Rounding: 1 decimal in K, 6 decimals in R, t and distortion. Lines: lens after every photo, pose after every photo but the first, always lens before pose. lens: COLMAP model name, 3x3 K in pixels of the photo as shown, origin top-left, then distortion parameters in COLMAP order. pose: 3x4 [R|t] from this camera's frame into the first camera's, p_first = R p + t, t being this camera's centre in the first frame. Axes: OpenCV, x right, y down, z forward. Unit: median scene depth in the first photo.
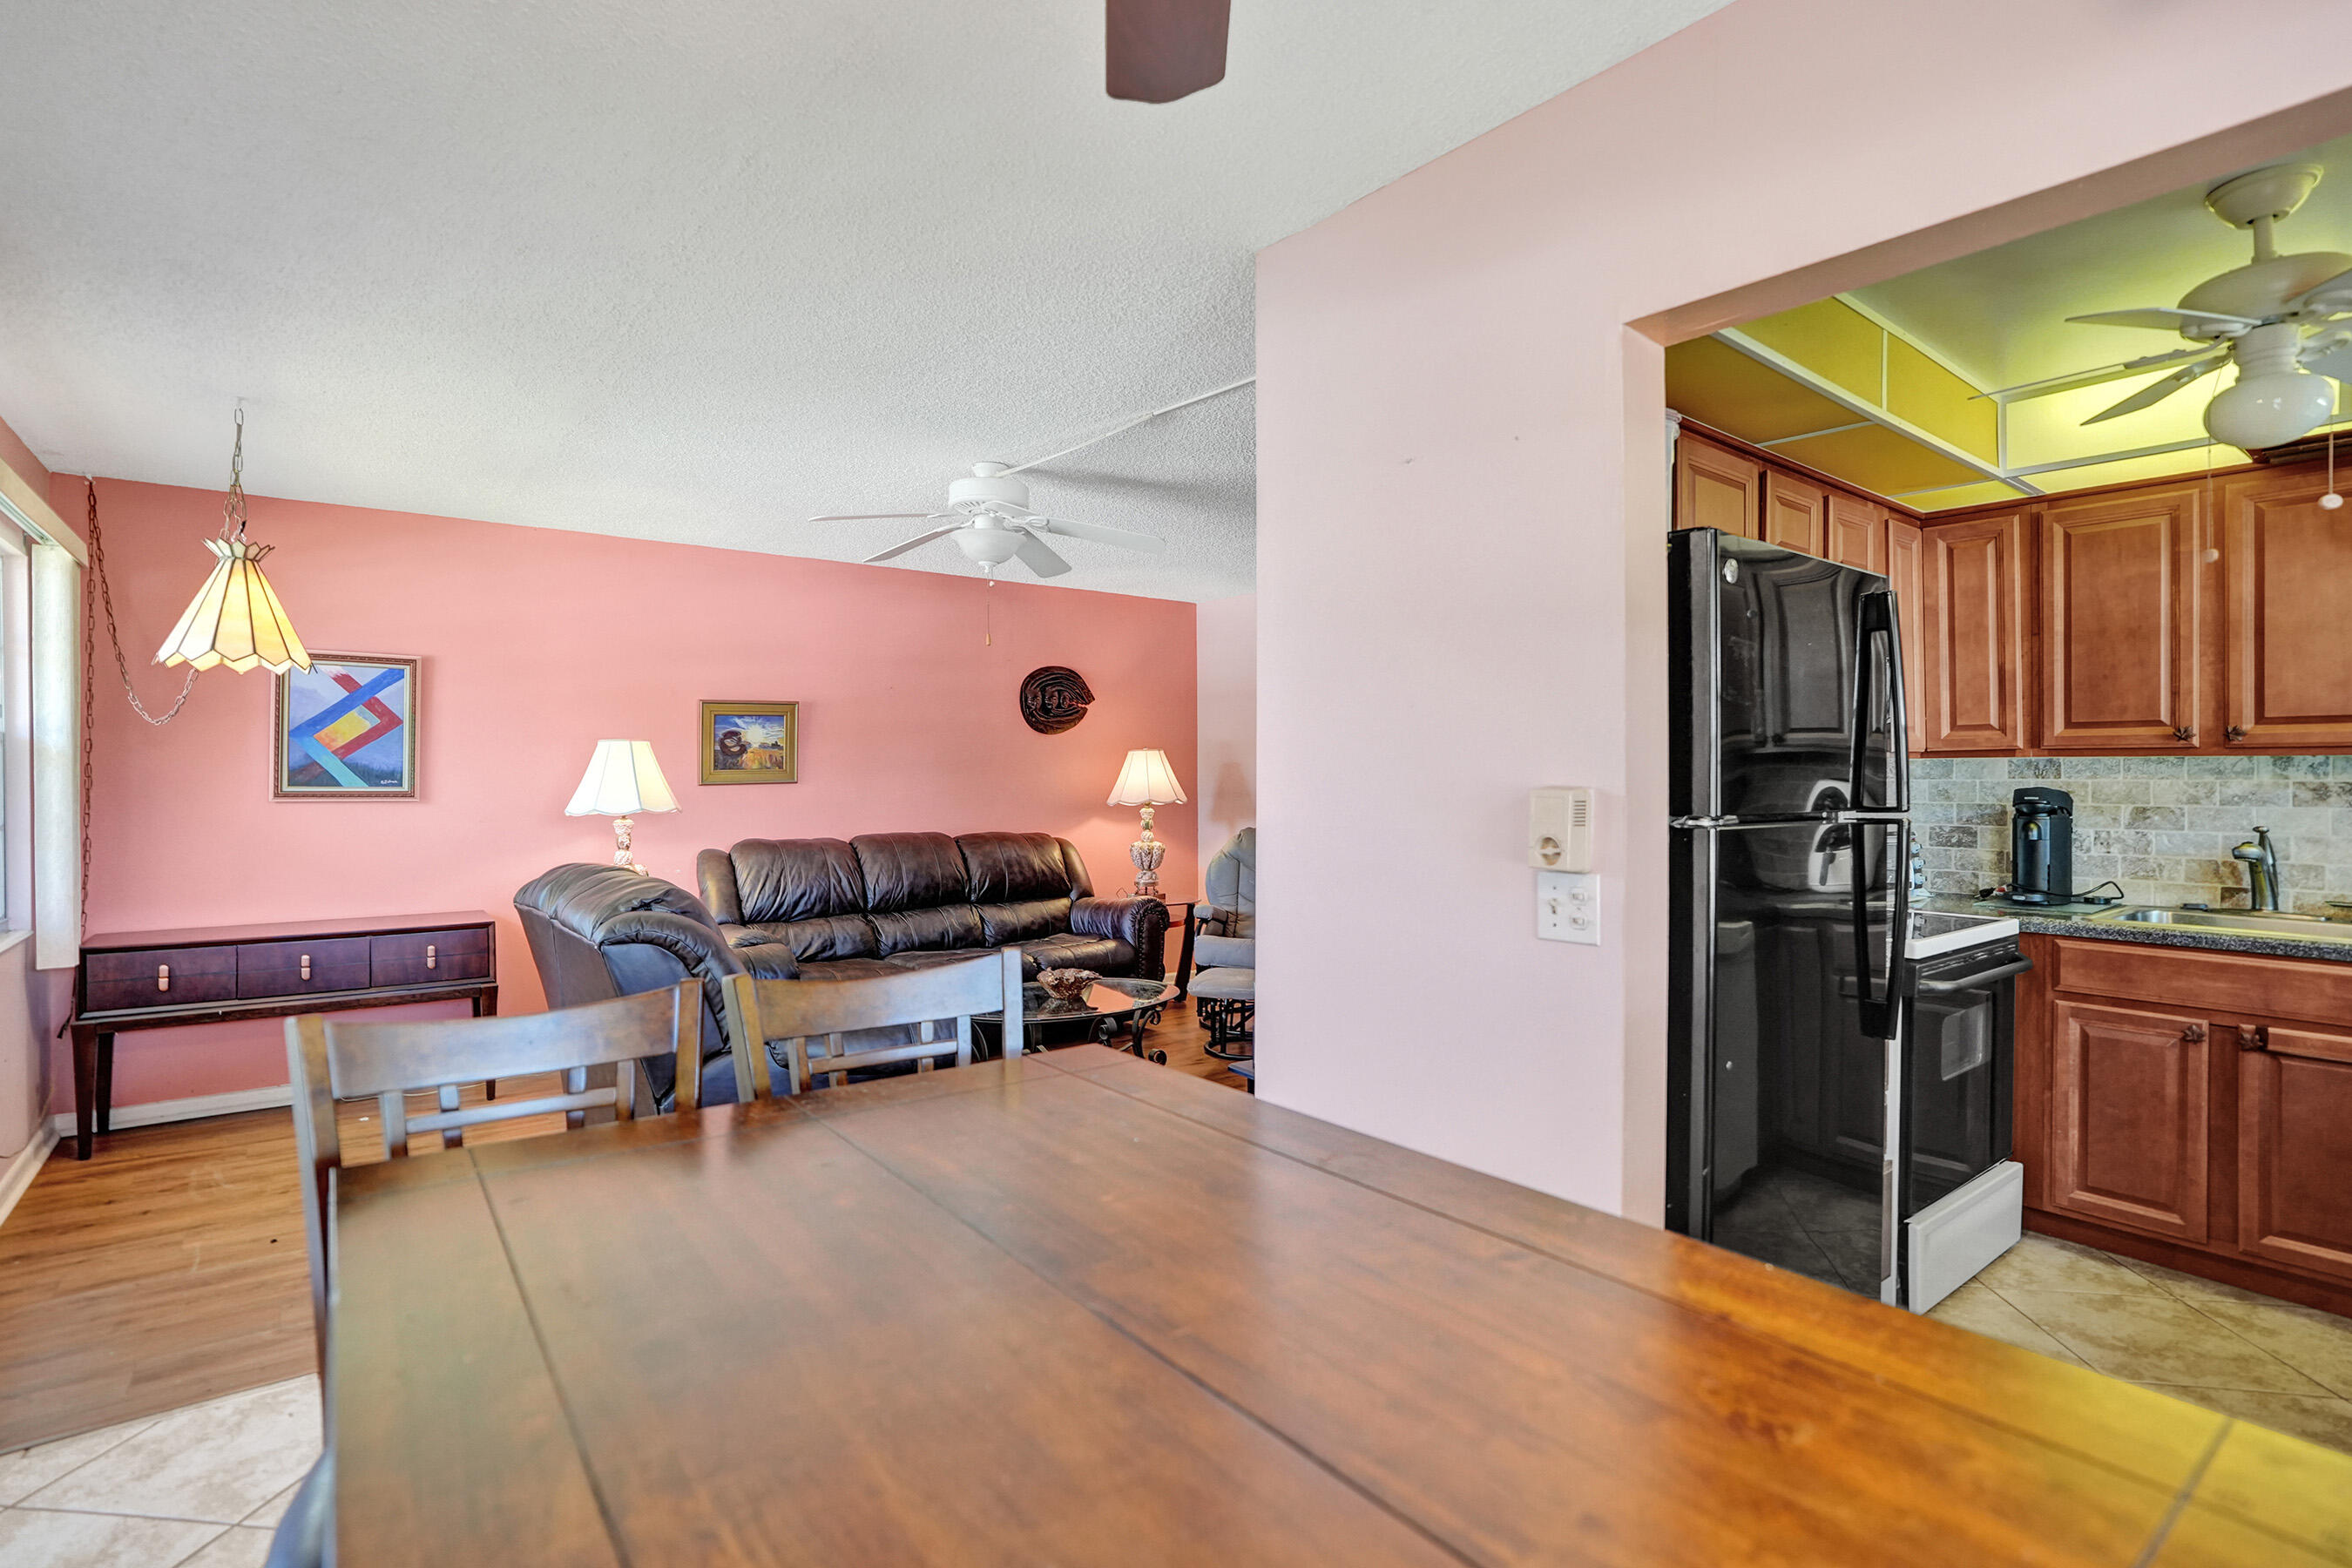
lens RADIAL K [[1151.8, 0, 1184.4], [0, 1151.8, 773.9], [0, 0, 1]] dist [-0.060300, 0.030344]
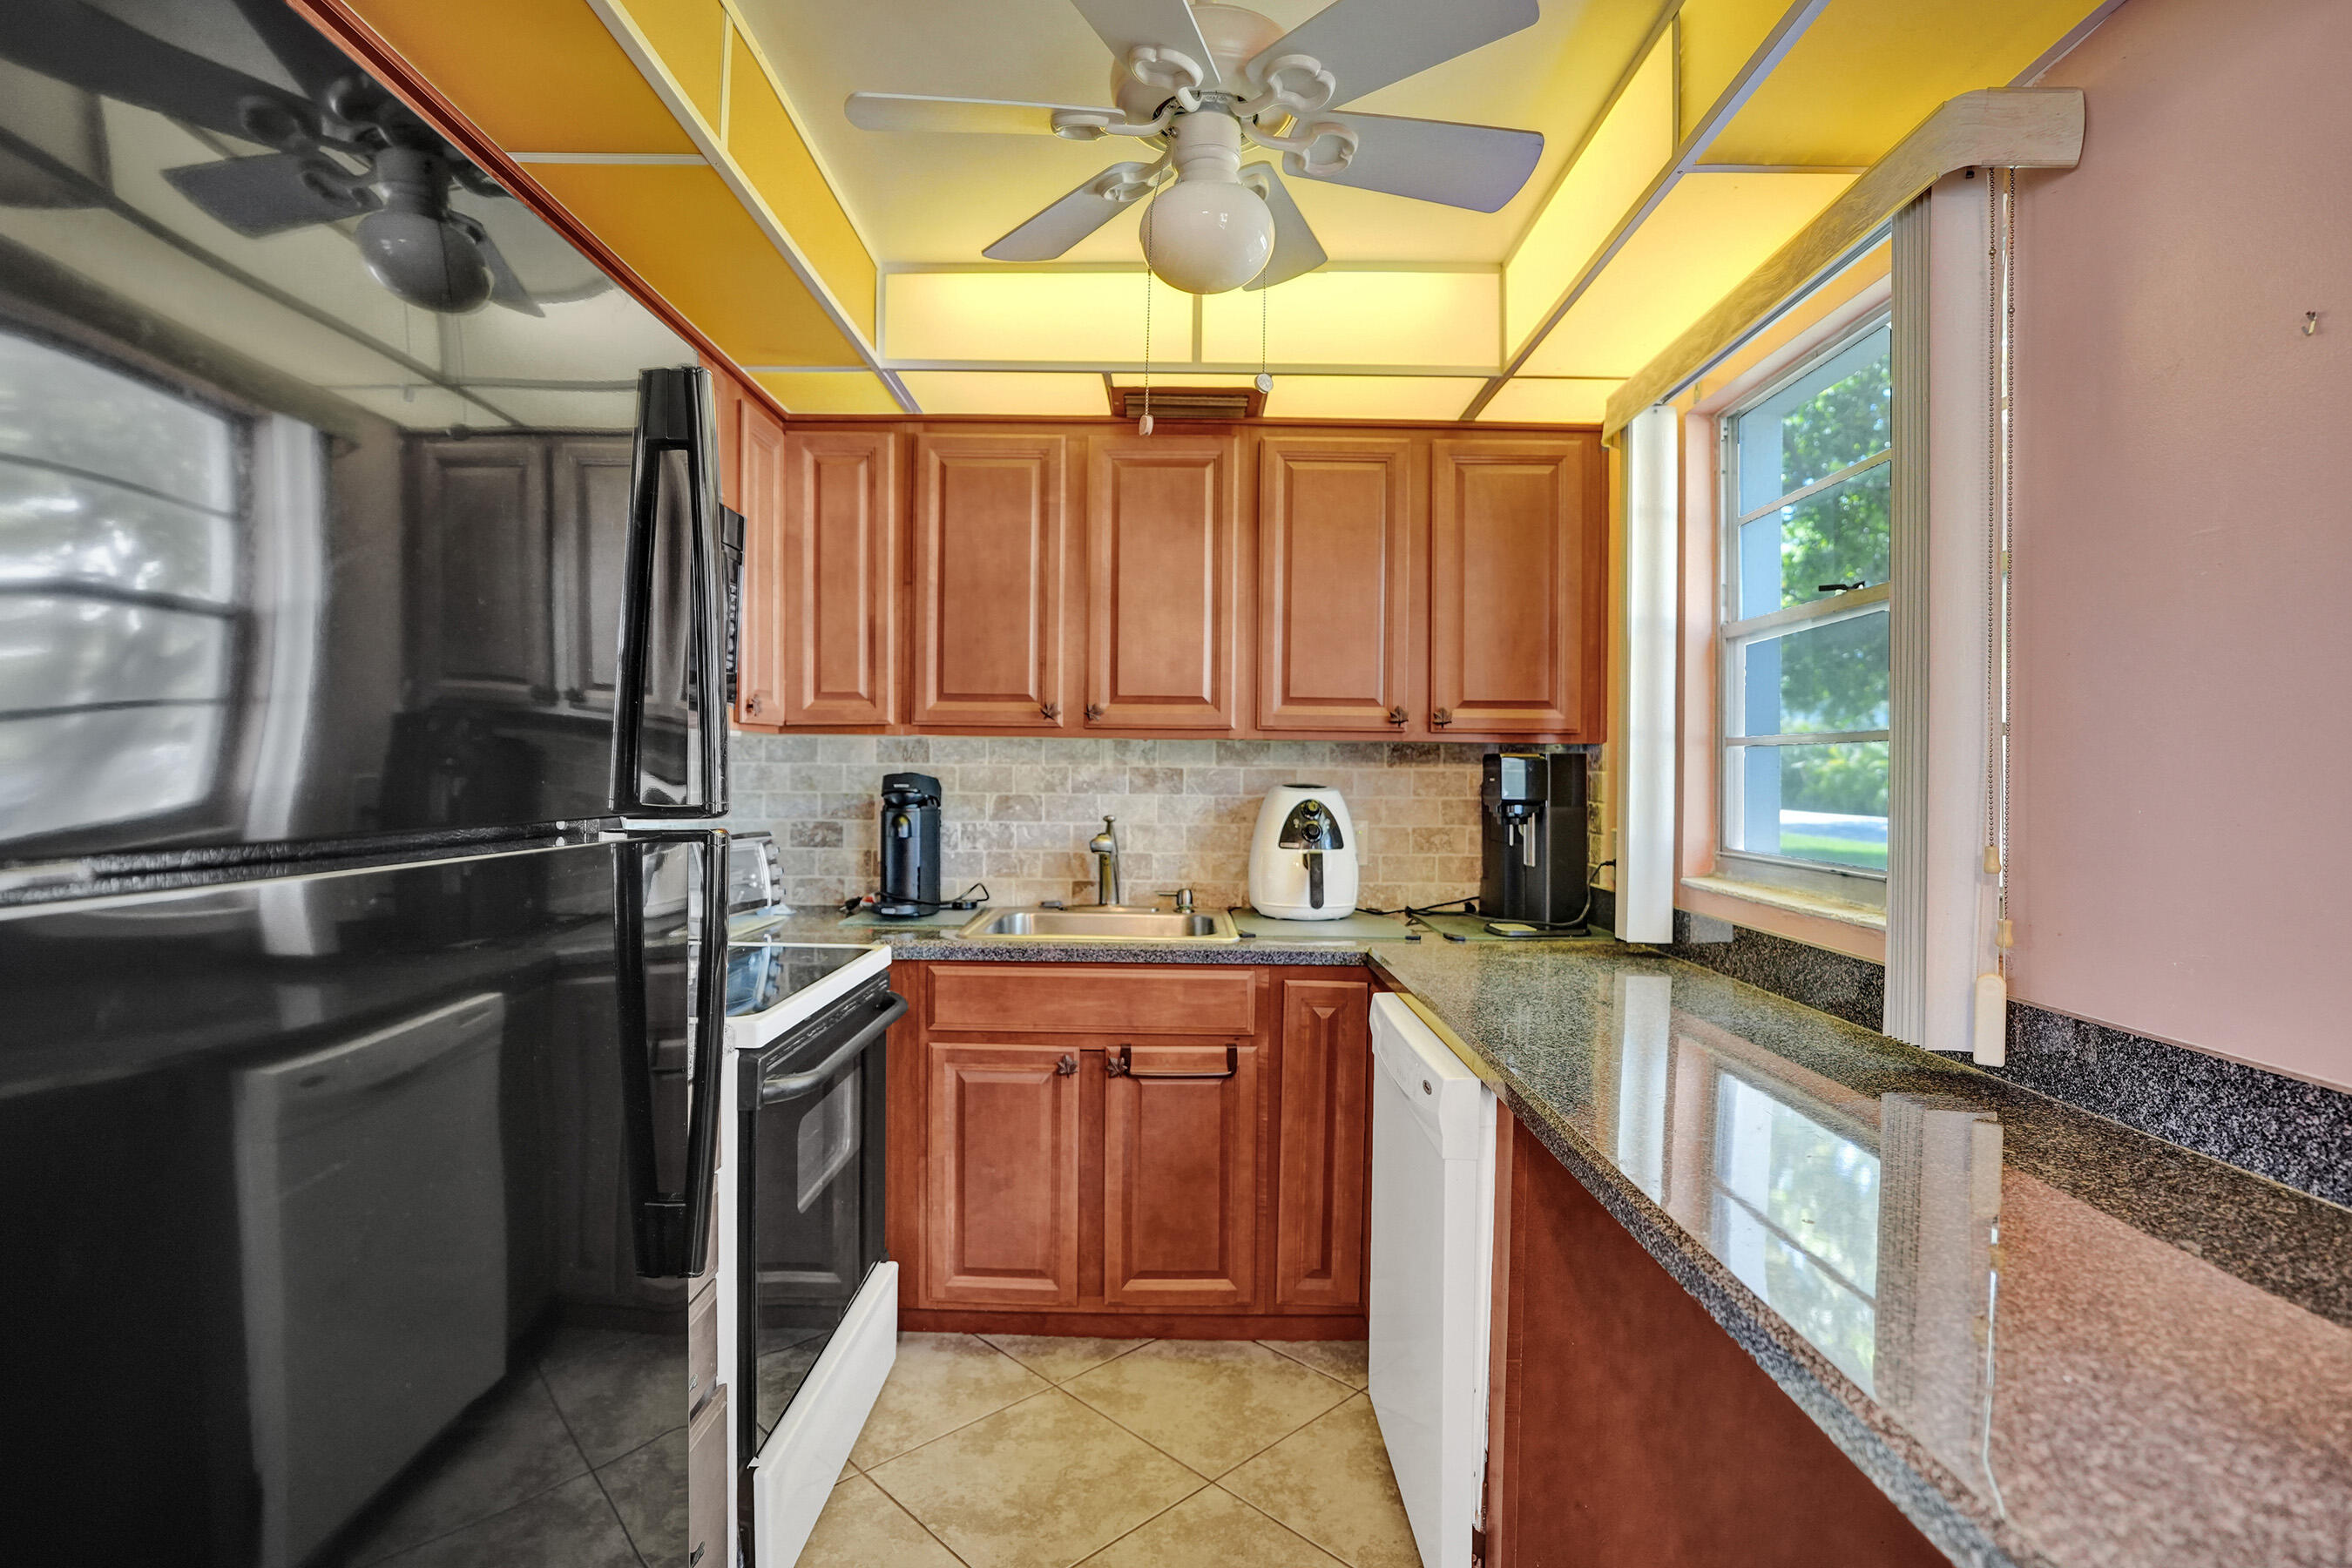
lens RADIAL K [[1151.8, 0, 1184.4], [0, 1151.8, 773.9], [0, 0, 1]] dist [-0.060300, 0.030344]
pose [[0.619144, 0.001965, 0.785275, 0.251342], [-0.008931, 0.999950, 0.004539, 0.007901], [-0.785227, -0.009823, 0.619130, 0.357842]]
